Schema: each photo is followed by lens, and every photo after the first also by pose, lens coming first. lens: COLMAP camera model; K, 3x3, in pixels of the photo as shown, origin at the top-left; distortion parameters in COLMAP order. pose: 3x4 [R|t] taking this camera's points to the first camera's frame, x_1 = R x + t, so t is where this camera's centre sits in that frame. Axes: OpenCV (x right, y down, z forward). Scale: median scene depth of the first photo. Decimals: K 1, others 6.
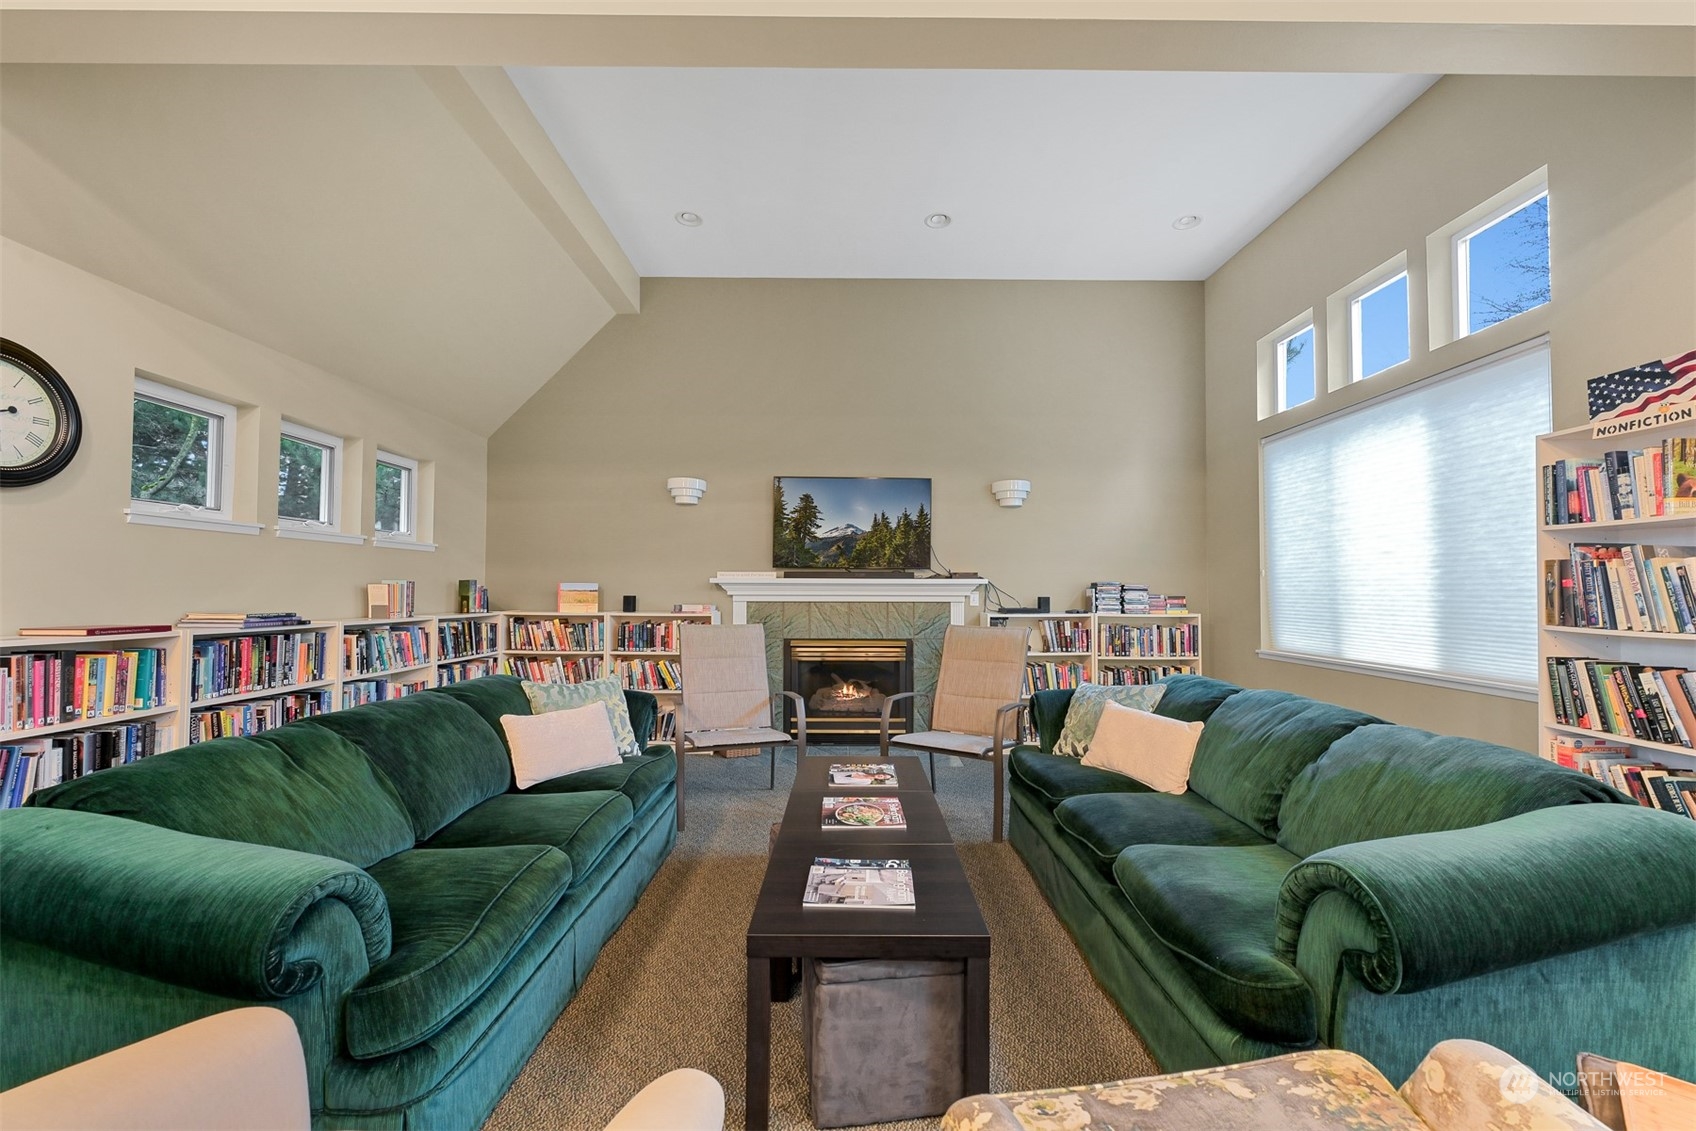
lens RADIAL K [[697.1, 0, 849.8], [0, 697.1, 566.0], [0, 0, 1]] dist [0.000651, 0.000117]
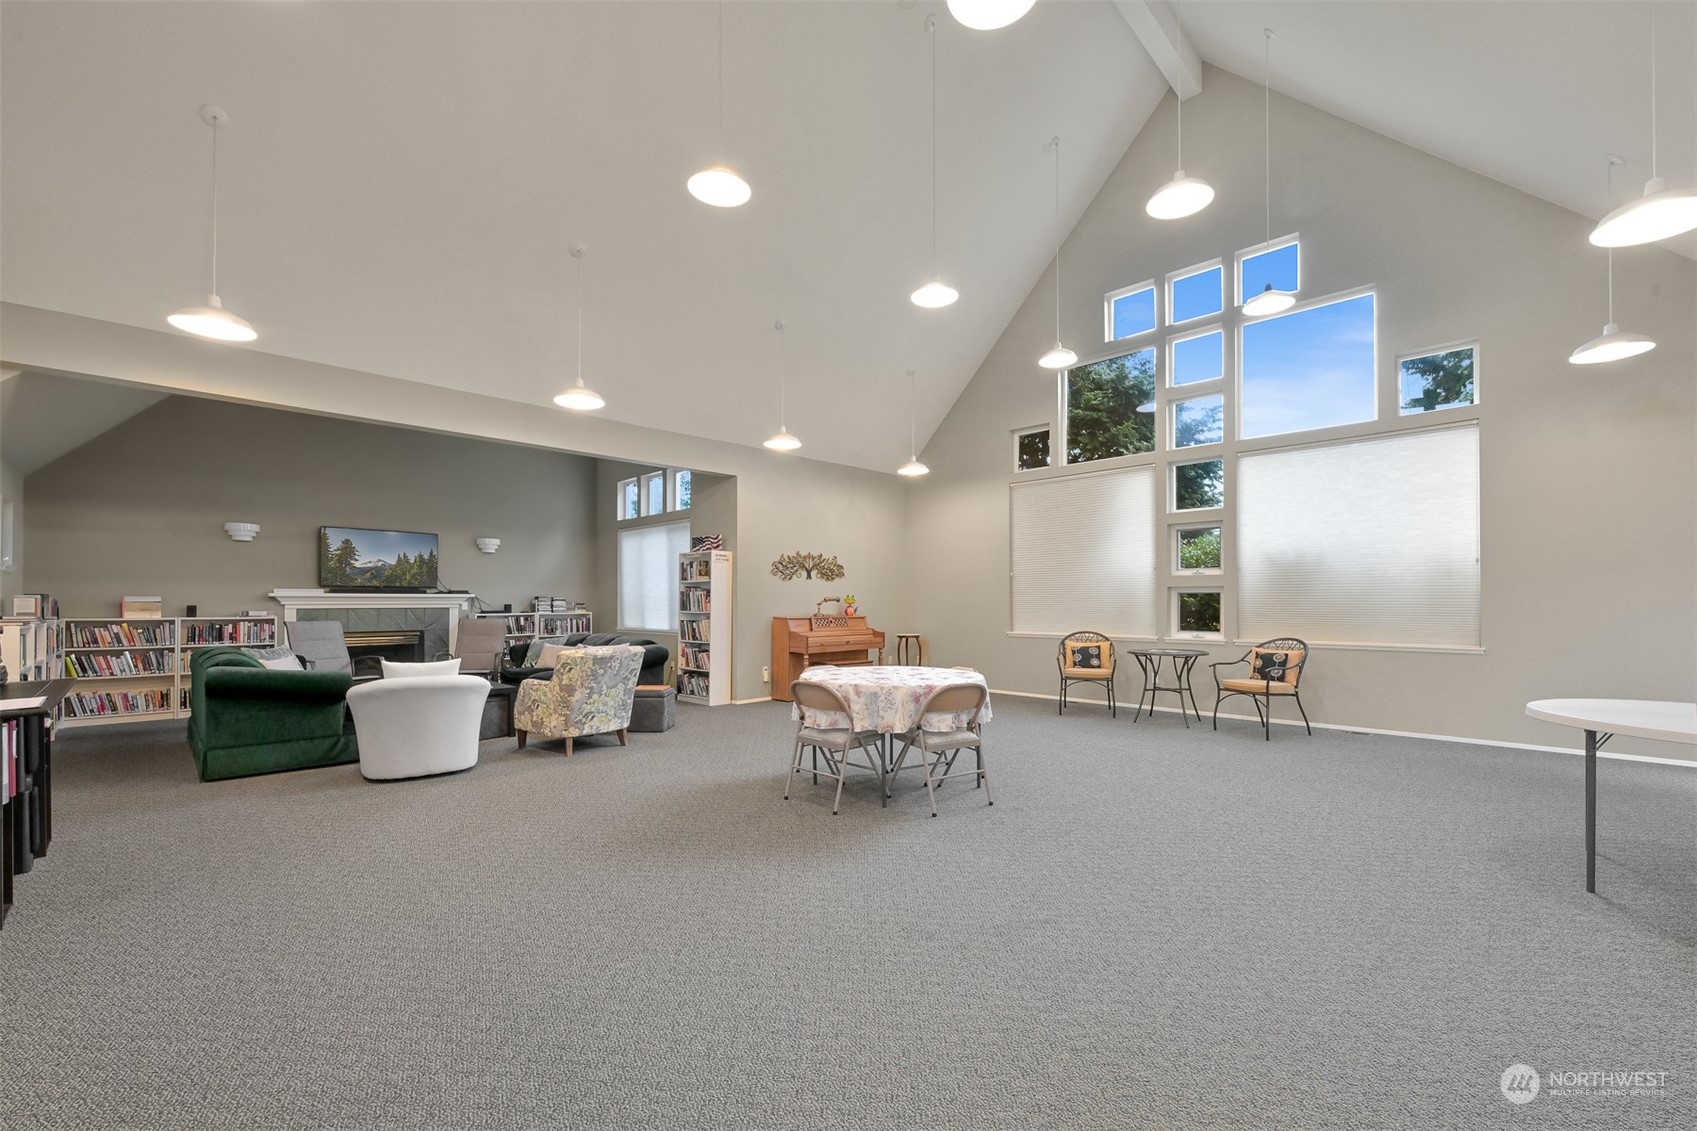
lens RADIAL K [[697.5, 0, 842.9], [0, 697.5, 595.1], [0, 0, 1]] dist [0.000651, 0.000117]
pose [[0.721835, 0.001572, 0.692063, -0.353036], [-0.021441, 0.999568, 0.020094, -0.034599], [-0.691733, -0.029343, 0.721557, -0.920196]]
